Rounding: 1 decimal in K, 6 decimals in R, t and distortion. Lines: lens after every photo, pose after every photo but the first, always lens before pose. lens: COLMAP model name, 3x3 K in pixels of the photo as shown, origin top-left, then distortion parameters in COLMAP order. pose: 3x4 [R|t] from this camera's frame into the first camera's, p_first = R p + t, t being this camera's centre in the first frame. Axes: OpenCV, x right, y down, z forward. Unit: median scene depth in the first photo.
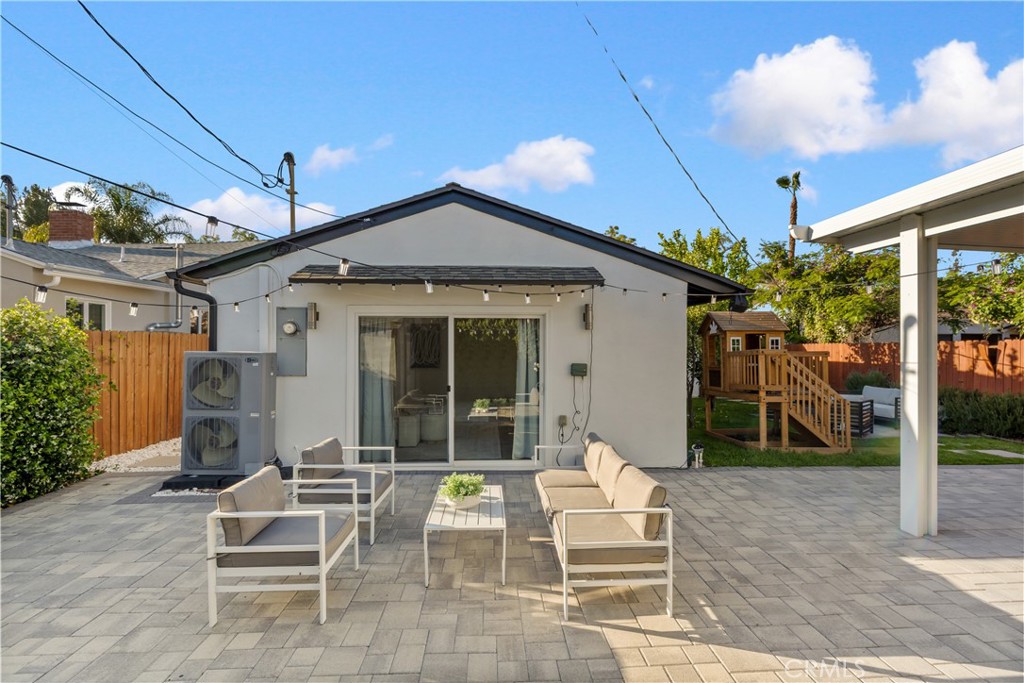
lens RADIAL K [[503.1, 0, 506.3], [0, 503.1, 342.9], [0, 0, 1]] dist [0.000746, 0.000459]
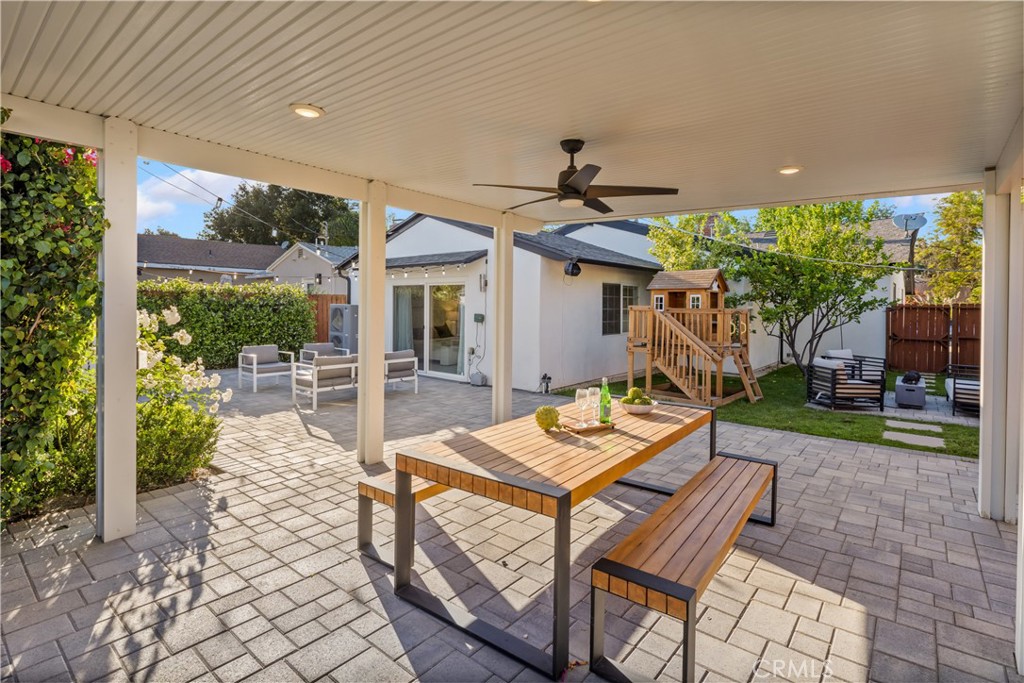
lens RADIAL K [[503.1, 0, 507.3], [0, 503.1, 308.0], [0, 0, 1]] dist [0.000746, 0.000459]
pose [[0.712980, 0.009362, -0.701122, 0.984890], [-0.000648, 0.999919, 0.012693, 0.002935], [0.701184, -0.008595, 0.712929, -0.007452]]
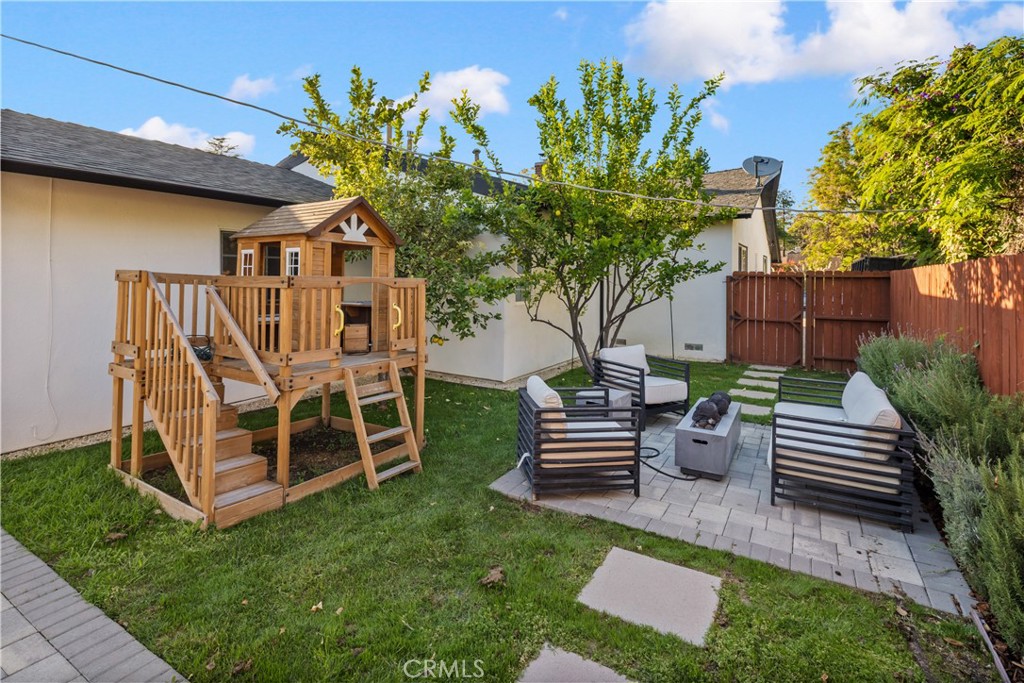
lens RADIAL K [[503.1, 0, 507.1], [0, 503.1, 277.8], [0, 0, 1]] dist [0.000746, 0.000459]
pose [[0.811387, 0.004144, -0.584494, 0.988854], [0.000751, 0.999967, 0.008134, 0.014299], [0.584508, -0.007039, 0.811357, 0.727879]]
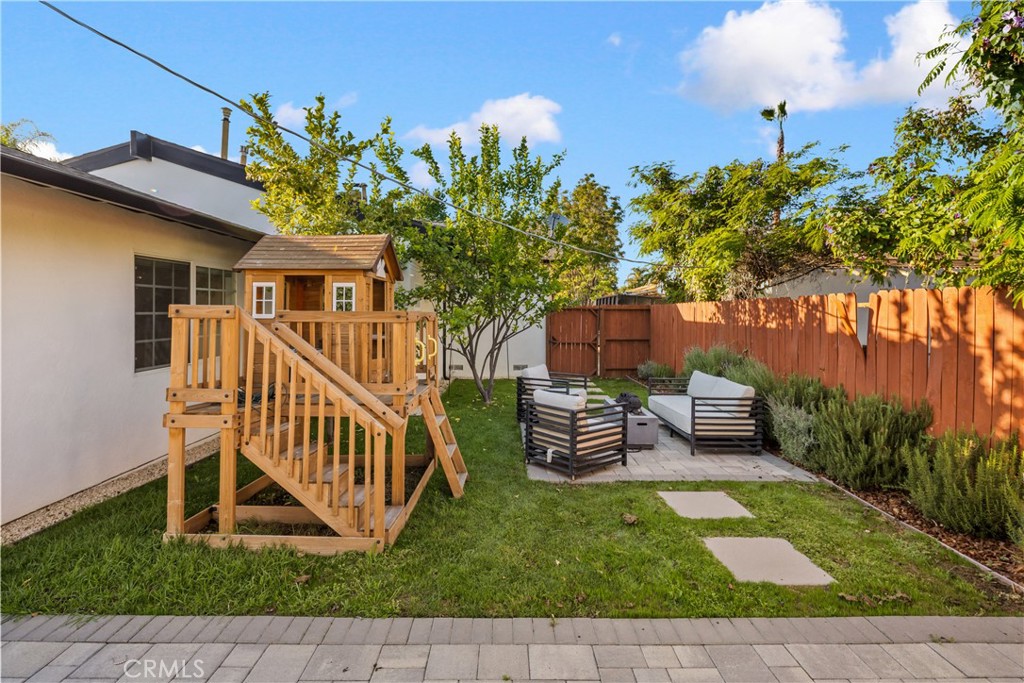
lens RADIAL K [[503.1, 0, 520.0], [0, 503.1, 301.8], [0, 0, 1]] dist [0.000746, 0.000459]
pose [[0.998176, 0.002953, -0.060307, 0.736000], [-0.003316, 0.999977, -0.005909, 0.009849], [0.060288, 0.006098, 0.998162, 0.521684]]
